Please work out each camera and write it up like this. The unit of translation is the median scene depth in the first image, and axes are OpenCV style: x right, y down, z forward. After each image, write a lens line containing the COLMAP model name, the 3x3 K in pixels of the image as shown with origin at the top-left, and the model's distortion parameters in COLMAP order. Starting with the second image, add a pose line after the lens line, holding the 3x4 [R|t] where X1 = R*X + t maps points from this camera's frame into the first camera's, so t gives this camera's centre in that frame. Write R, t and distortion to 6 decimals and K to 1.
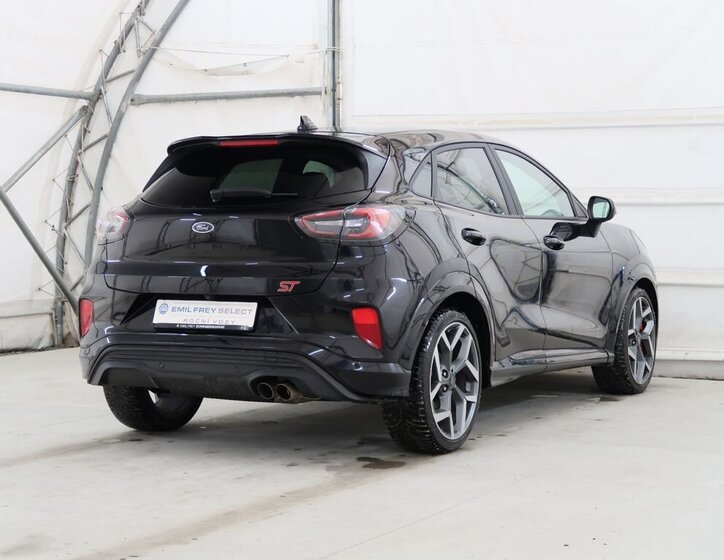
lens RADIAL K [[920.4, 0, 365.4], [0, 920.4, 284.9], [0, 0, 1]] dist [-0.030464, 0.000000]
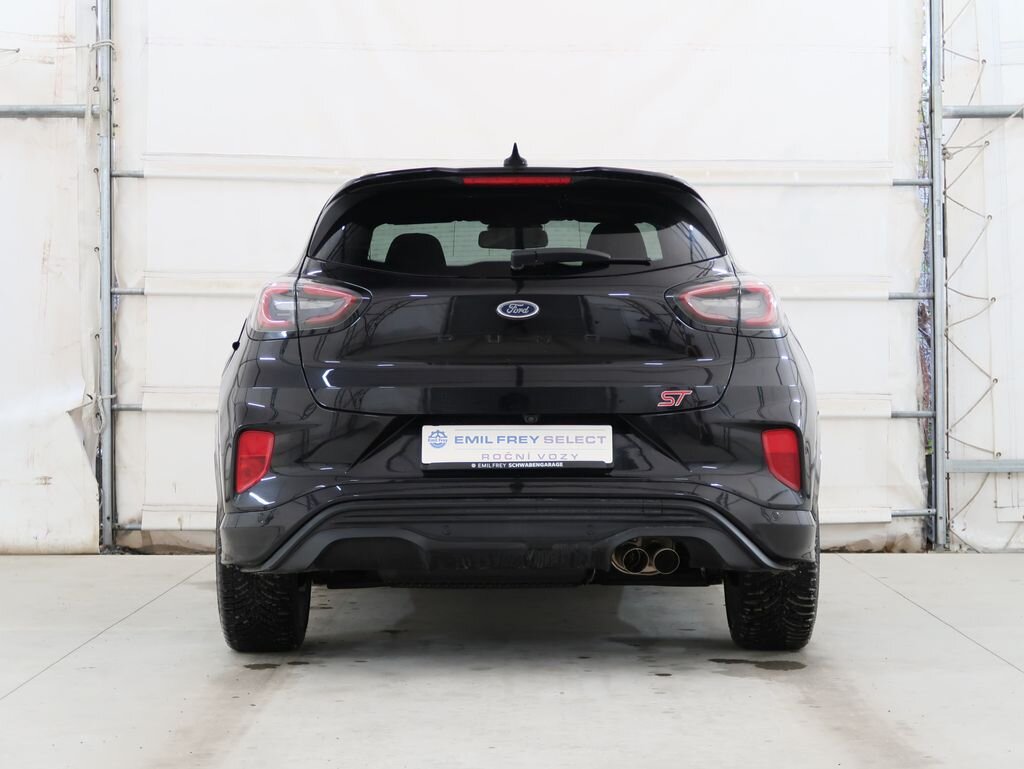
lens RADIAL K [[1451.5, 0, 512.0], [0, 1451.5, 391.9], [0, 0, 1]] dist [-0.024139, 0.000000]
pose [[0.958810, -0.013999, 0.283703, -0.462845], [0.020910, 0.999553, -0.021346, 0.015809], [-0.283277, 0.026399, 0.958675, 0.040904]]
